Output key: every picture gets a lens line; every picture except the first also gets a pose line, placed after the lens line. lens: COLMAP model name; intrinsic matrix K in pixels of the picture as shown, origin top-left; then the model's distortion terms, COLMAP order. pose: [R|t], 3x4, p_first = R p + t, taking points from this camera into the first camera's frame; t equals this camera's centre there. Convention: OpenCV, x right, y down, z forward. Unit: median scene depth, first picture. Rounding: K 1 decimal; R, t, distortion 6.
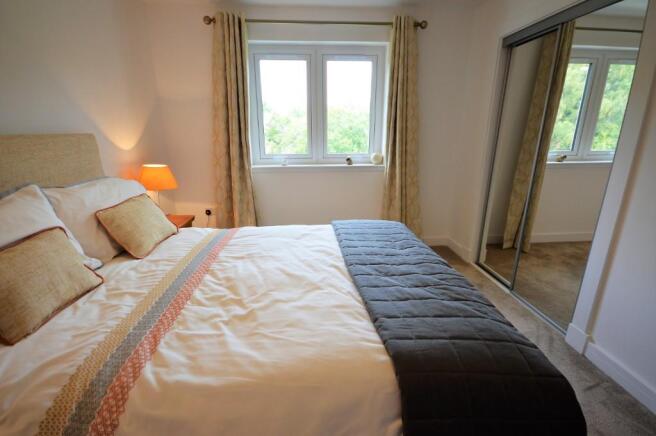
lens RADIAL K [[298.5, 0, 328.0], [0, 298.5, 218.0], [0, 0, 1]] dist [0.002192, 0.000180]
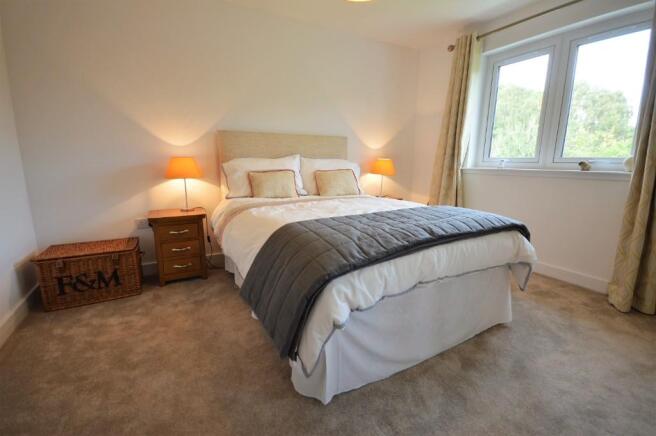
lens RADIAL K [[298.5, 0, 328.0], [0, 298.5, 218.0], [0, 0, 1]] dist [0.002192, 0.000180]
pose [[0.419210, 0.177412, -0.890386, 0.596613], [-0.261437, 0.962769, 0.068745, 0.069147], [0.869433, 0.203961, 0.449985, 0.126579]]
